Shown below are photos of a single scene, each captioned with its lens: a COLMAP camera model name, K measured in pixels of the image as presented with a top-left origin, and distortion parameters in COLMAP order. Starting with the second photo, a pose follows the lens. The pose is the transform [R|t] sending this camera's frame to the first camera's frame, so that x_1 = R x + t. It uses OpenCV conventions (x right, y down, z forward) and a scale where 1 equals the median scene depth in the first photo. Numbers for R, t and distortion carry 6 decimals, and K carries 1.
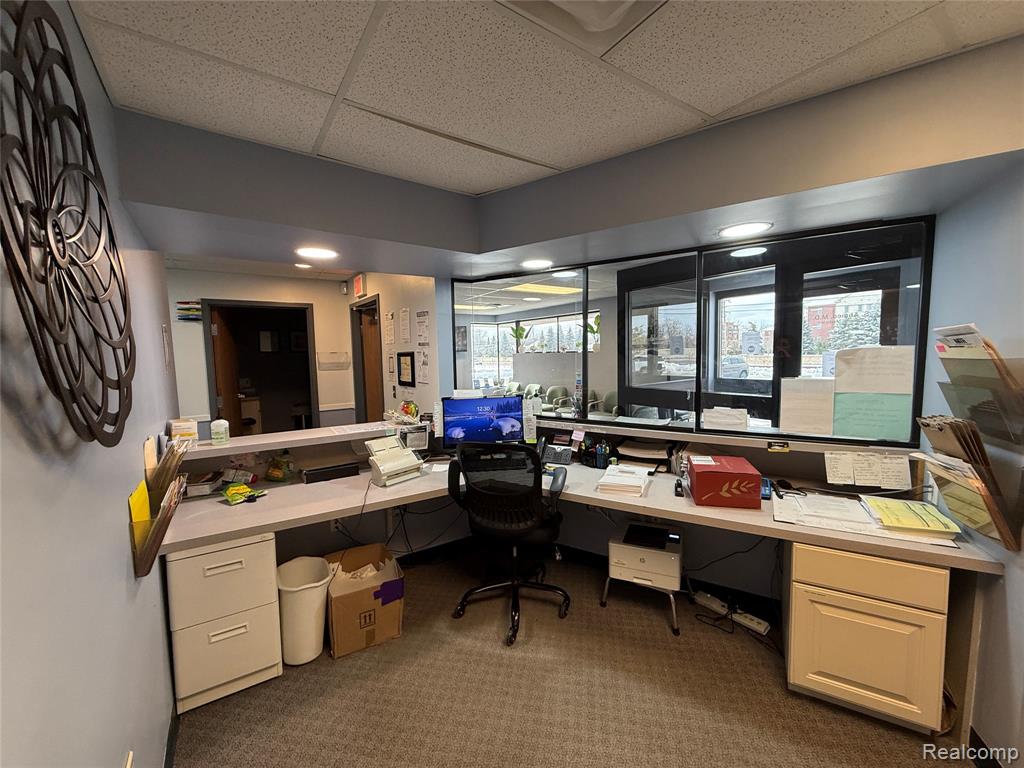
lens RADIAL K [[406.2, 0, 510.5], [0, 406.2, 383.0], [0, 0, 1]] dist [-0.000942, 0.000143]
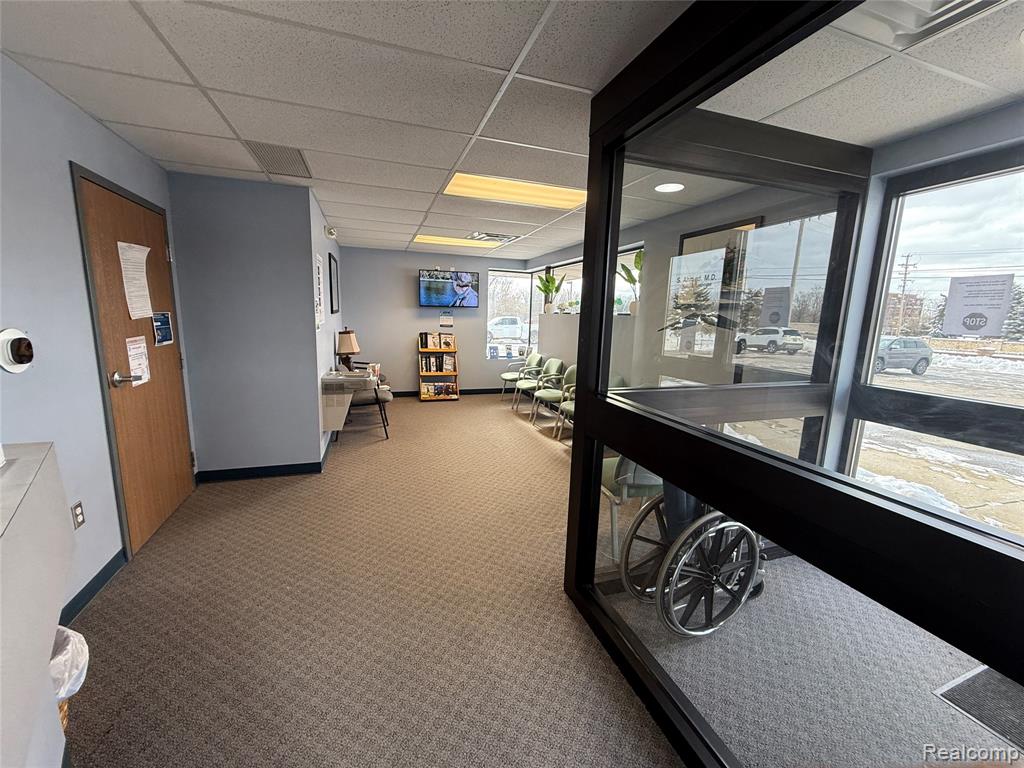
lens RADIAL K [[407.9, 0, 510.5], [0, 407.9, 382.6], [0, 0, 1]] dist [0.000182, -0.000065]
pose [[0.962170, 0.094483, -0.255544, 0.607873], [-0.071753, 0.992707, 0.096871, -0.070897], [0.262833, -0.074870, 0.961932, 1.124597]]
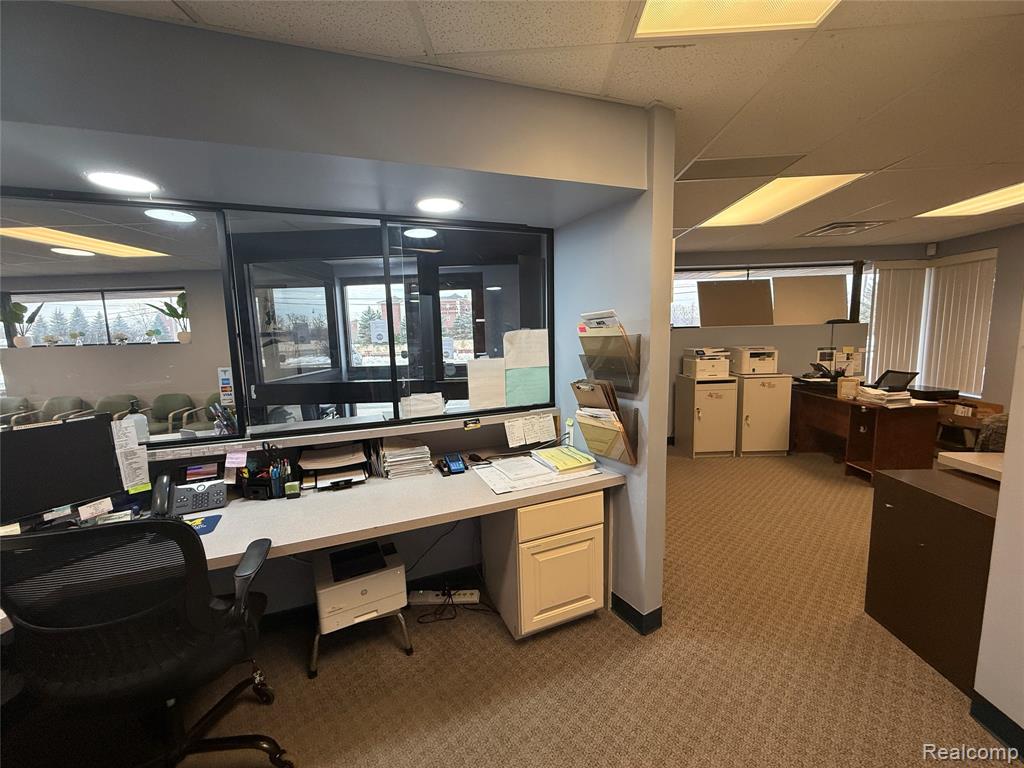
lens RADIAL K [[406.2, 0, 510.5], [0, 406.2, 383.0], [0, 0, 1]] dist [-0.000942, 0.000143]
pose [[0.597227, -0.093731, 0.796576, -0.097755], [0.076850, 0.995266, 0.059493, -0.004484], [-0.798382, 0.025686, 0.601603, 0.242050]]
